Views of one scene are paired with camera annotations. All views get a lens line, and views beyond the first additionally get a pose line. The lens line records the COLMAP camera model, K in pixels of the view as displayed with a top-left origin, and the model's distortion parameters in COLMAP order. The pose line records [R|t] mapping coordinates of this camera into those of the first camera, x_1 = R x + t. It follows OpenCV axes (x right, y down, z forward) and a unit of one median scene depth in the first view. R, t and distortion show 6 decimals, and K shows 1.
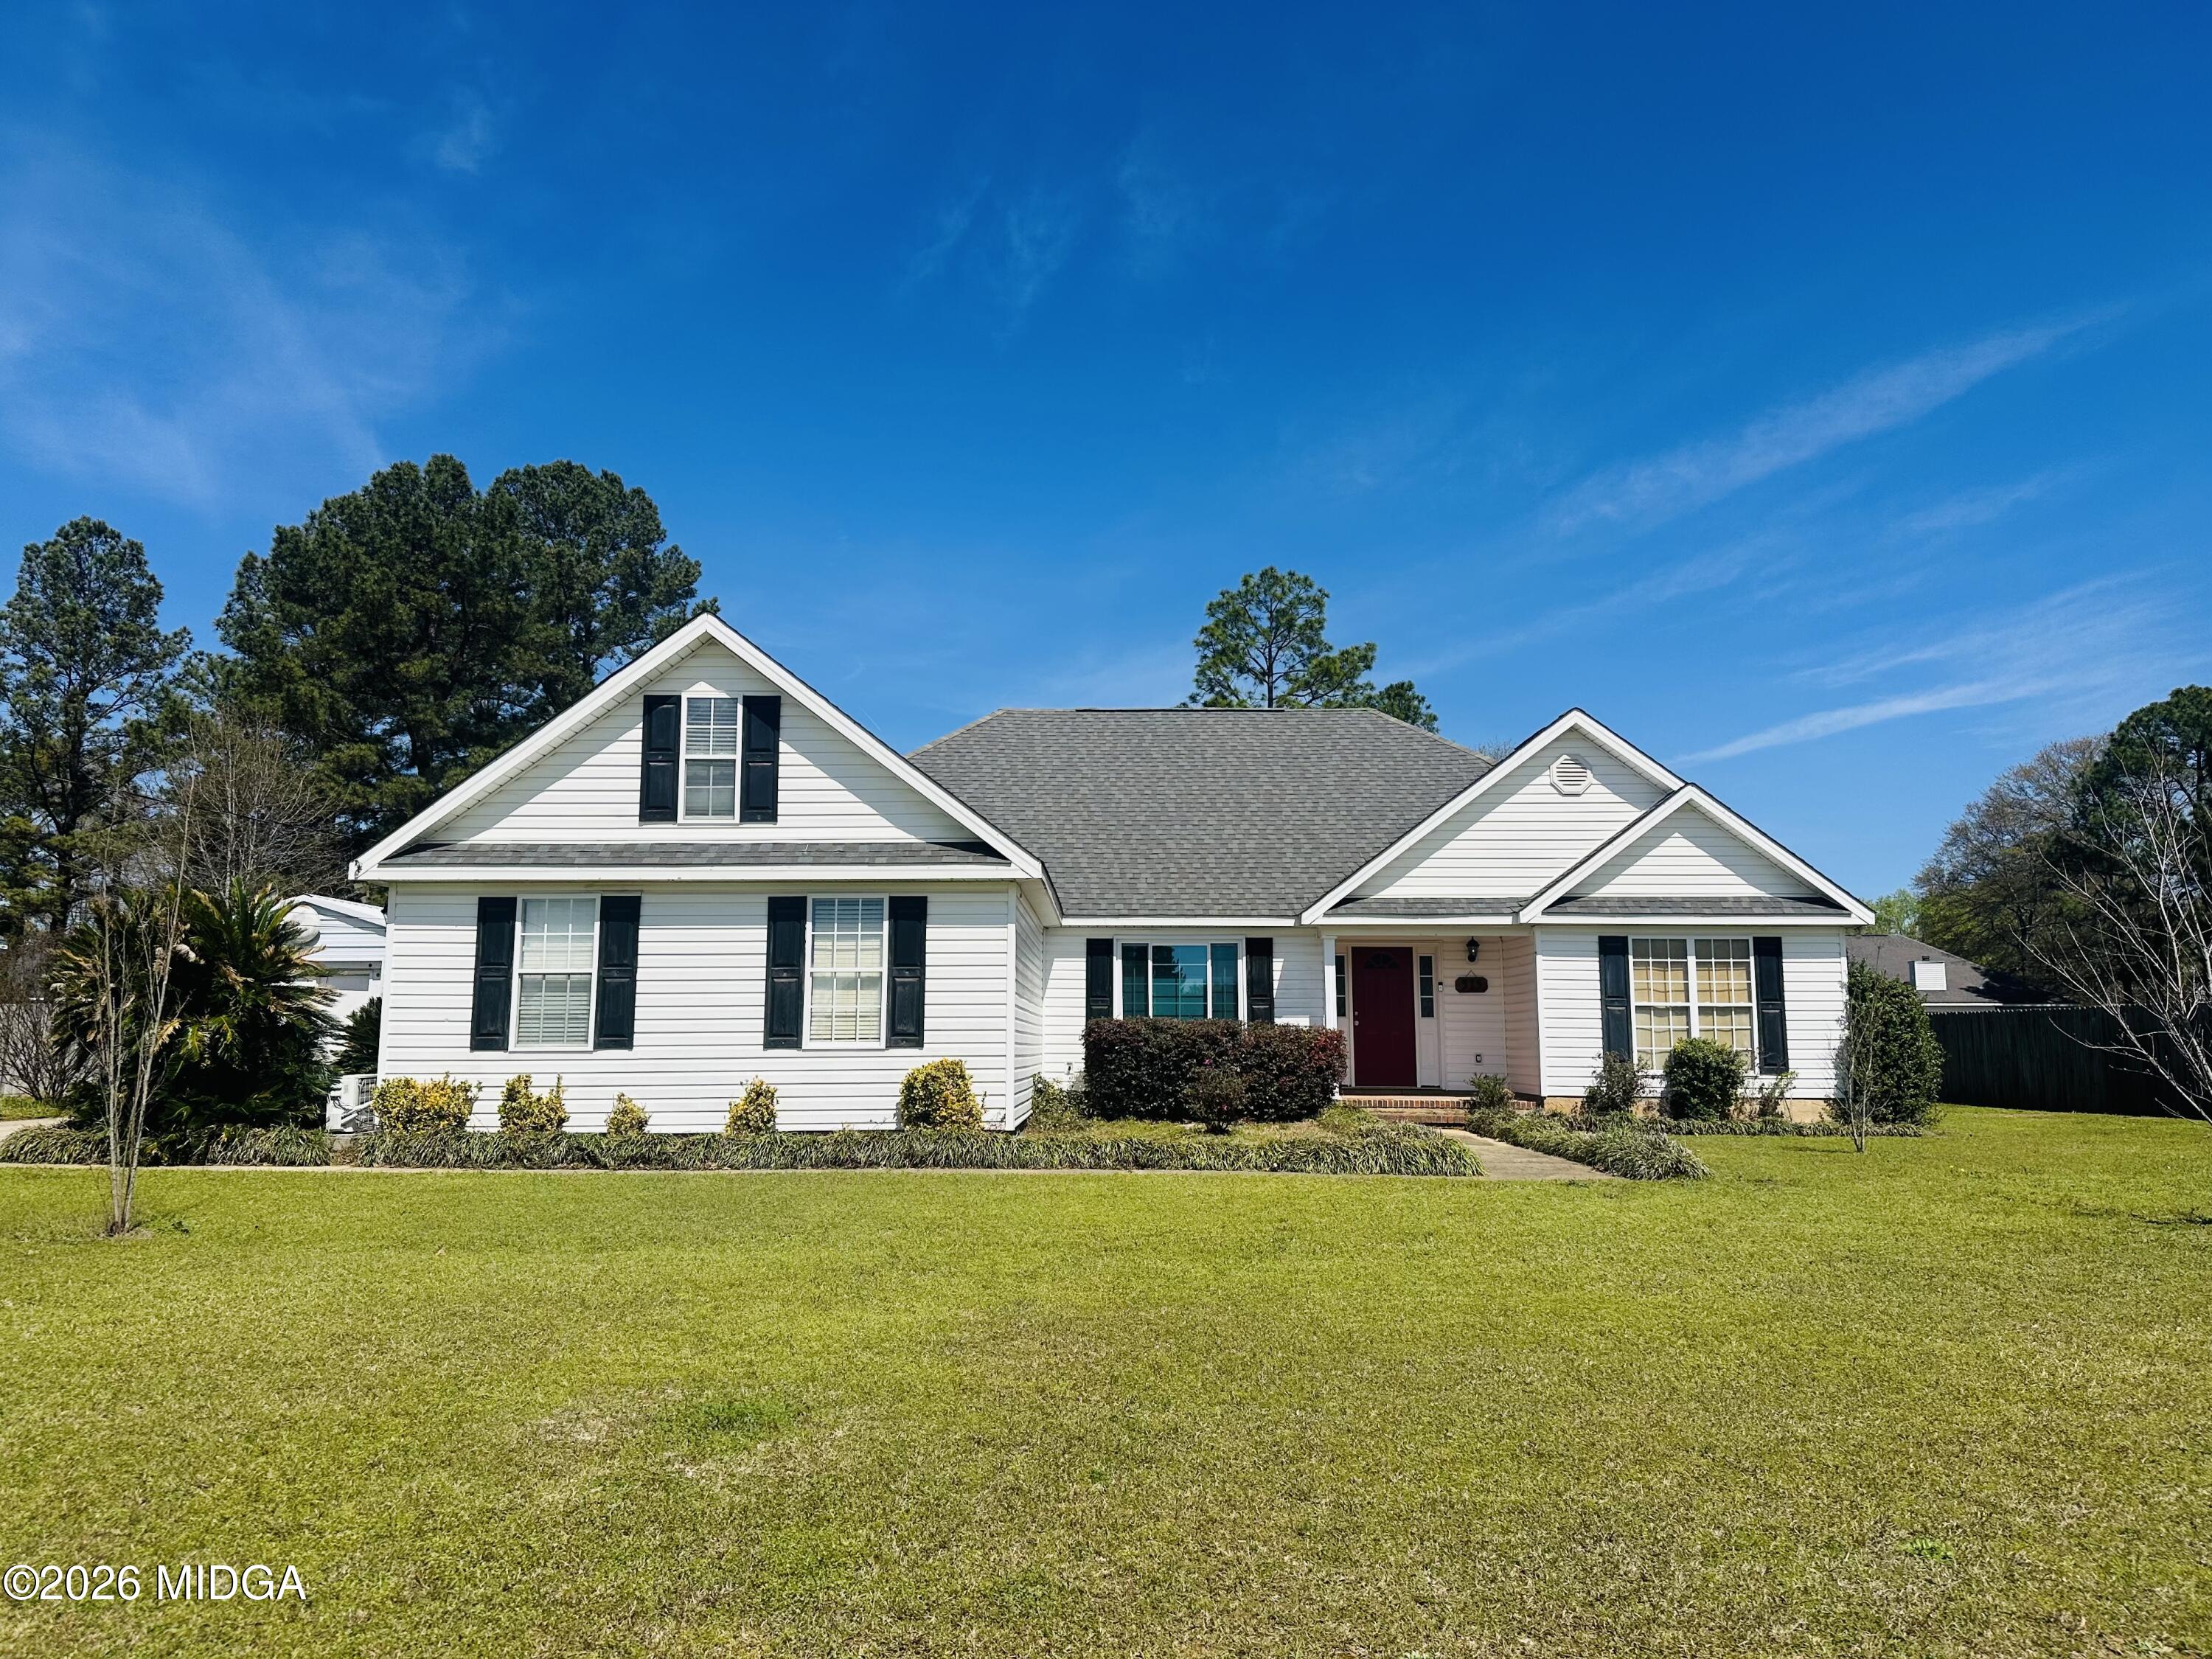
lens RADIAL K [[1553.1, 0, 1111.2], [0, 1553.1, 839.0], [0, 0, 1]] dist [0.184983, -0.287838]
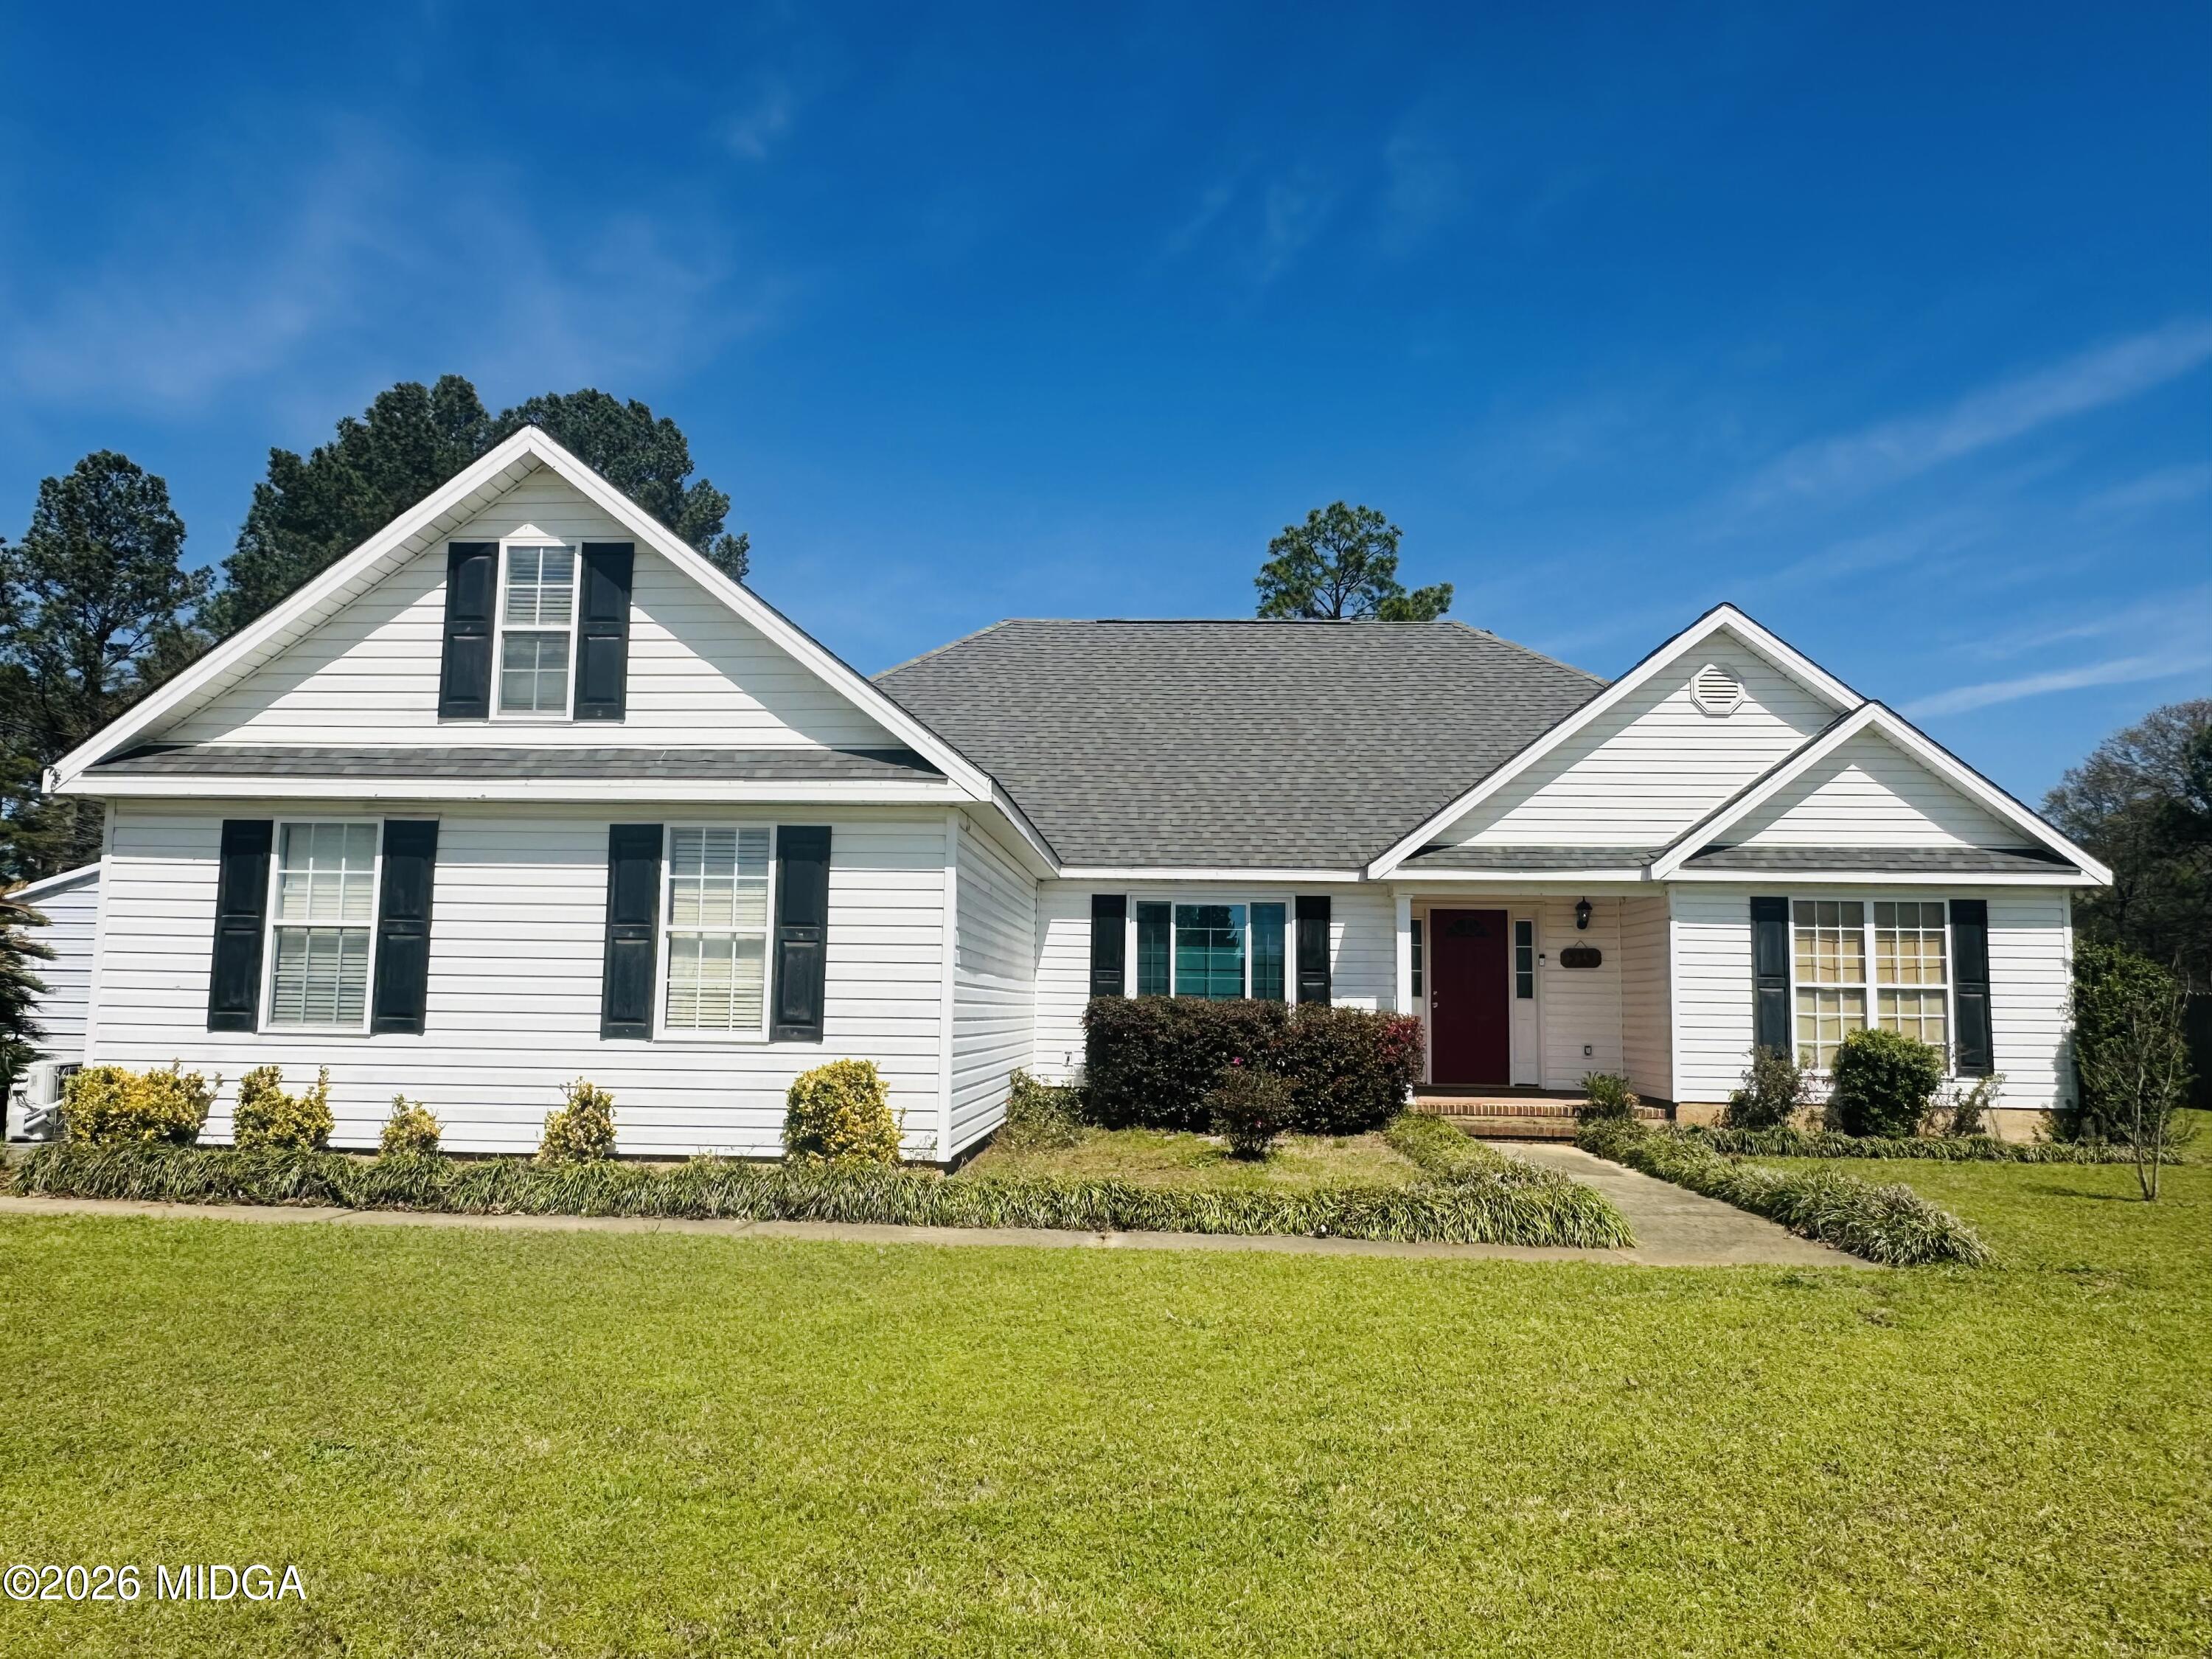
lens RADIAL K [[1521.1, 0, 1112.1], [0, 1521.1, 838.4], [0, 0, 1]] dist [0.005477, 0.000668]
pose [[0.998908, 0.010193, -0.045593, 0.030160], [-0.009225, 0.999729, 0.021389, 0.020168], [0.045799, -0.020945, 0.998731, 0.246209]]
